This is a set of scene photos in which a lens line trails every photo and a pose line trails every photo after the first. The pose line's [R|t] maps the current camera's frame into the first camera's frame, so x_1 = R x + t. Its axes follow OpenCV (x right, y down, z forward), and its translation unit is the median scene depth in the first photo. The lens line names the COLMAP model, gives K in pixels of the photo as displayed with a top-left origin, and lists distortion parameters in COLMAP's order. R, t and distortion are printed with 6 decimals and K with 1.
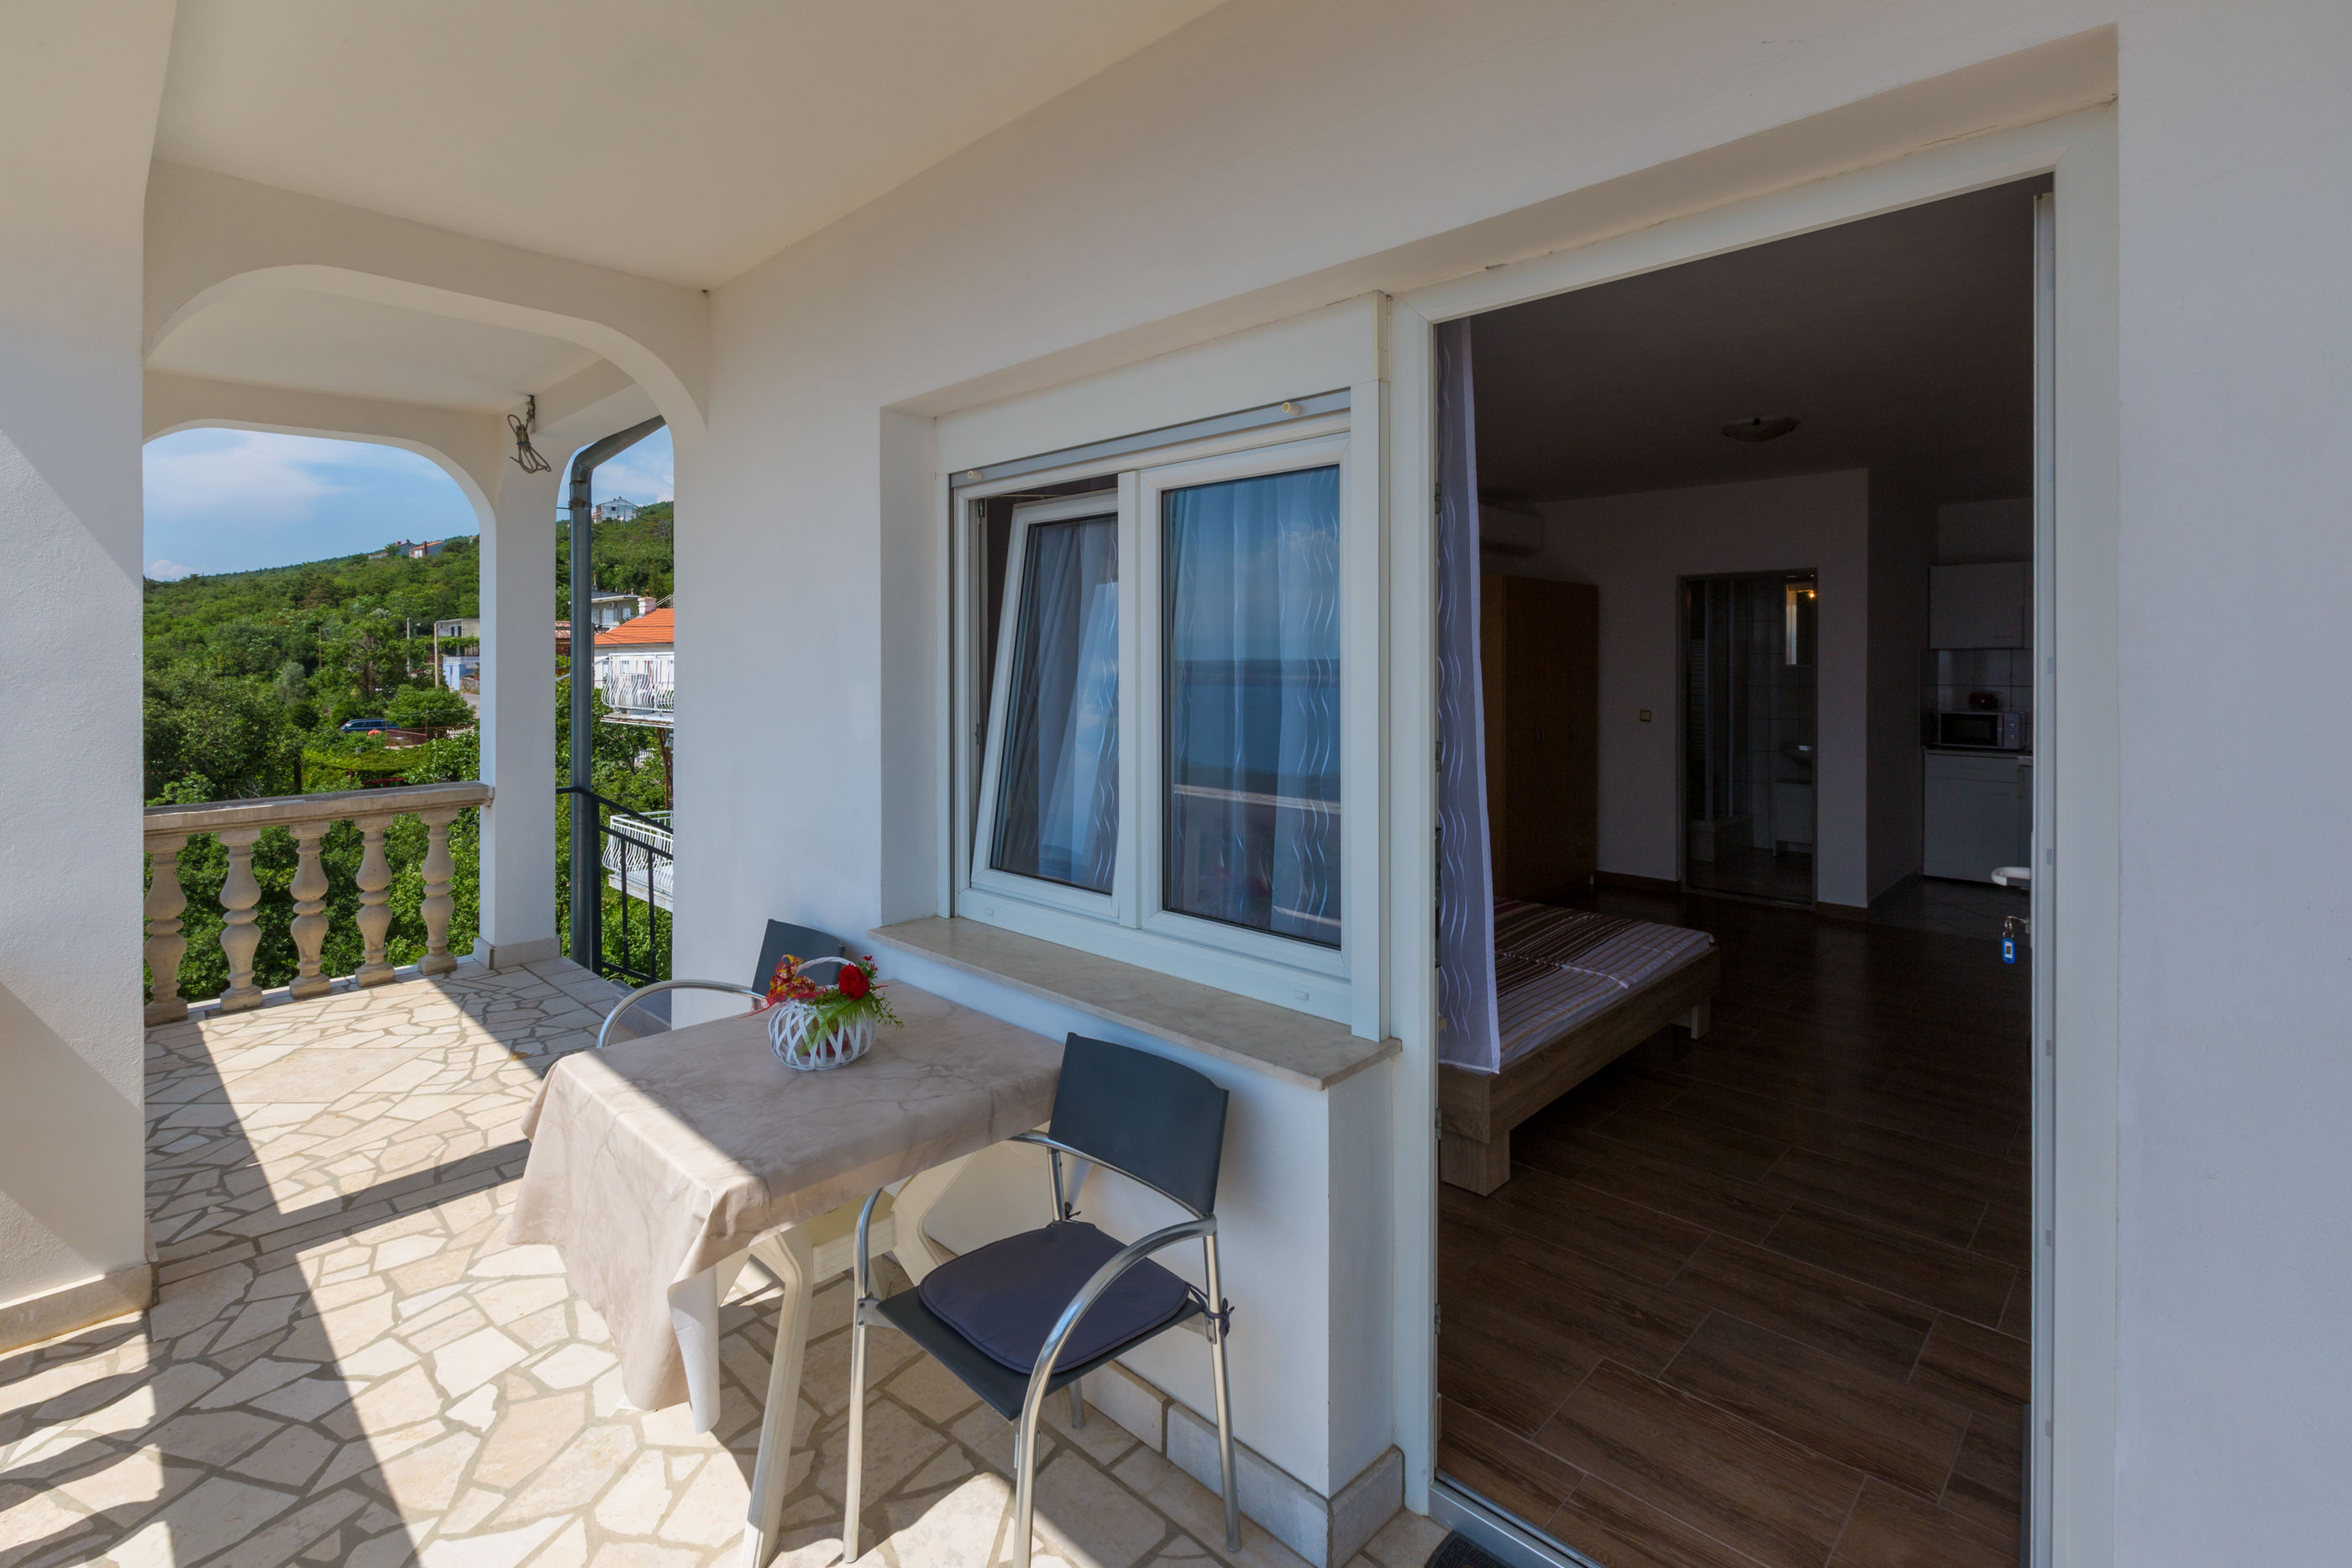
lens RADIAL K [[1085.3, 0, 1169.7], [0, 1085.3, 657.3], [0, 0, 1]] dist [-0.000617, -0.000074]
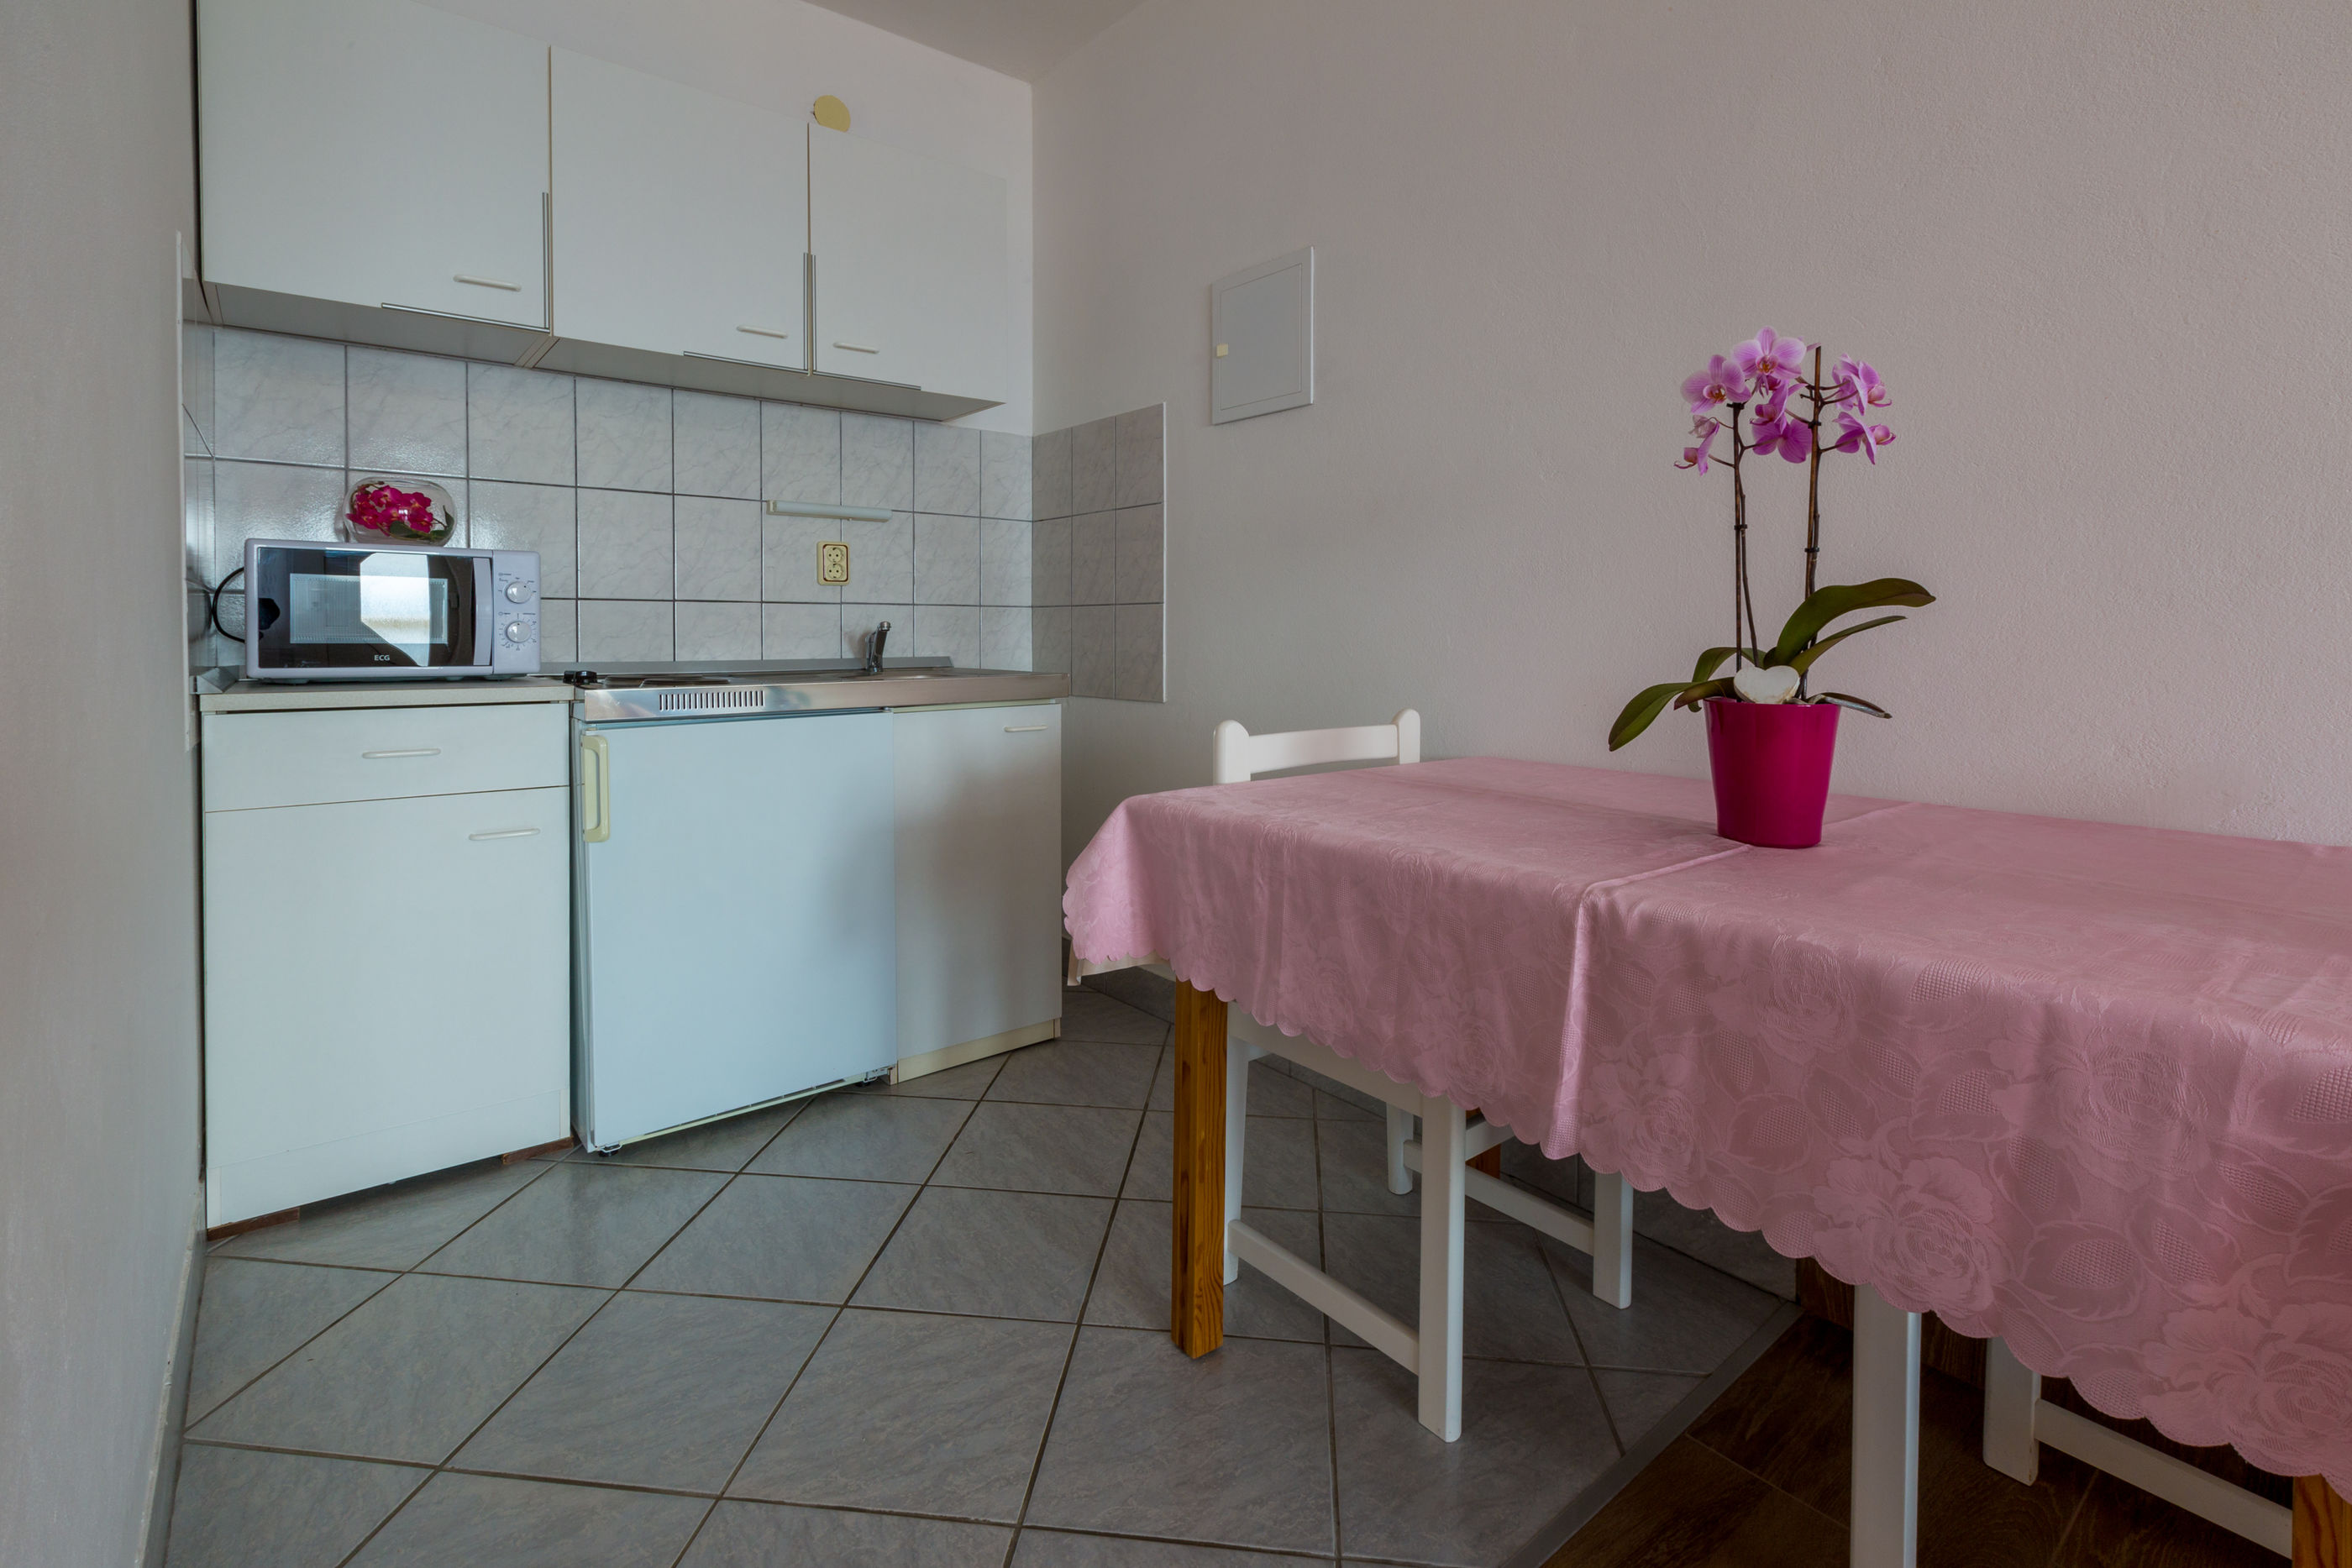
lens RADIAL K [[1085.3, 0, 1169.7], [0, 1085.3, 657.3], [0, 0, 1]] dist [-0.000617, -0.000074]
pose [[0.114940, -0.023548, 0.993093, 0.558983], [0.001891, 0.999722, 0.023486, 0.081701], [-0.993371, -0.000821, 0.114953, 0.879176]]
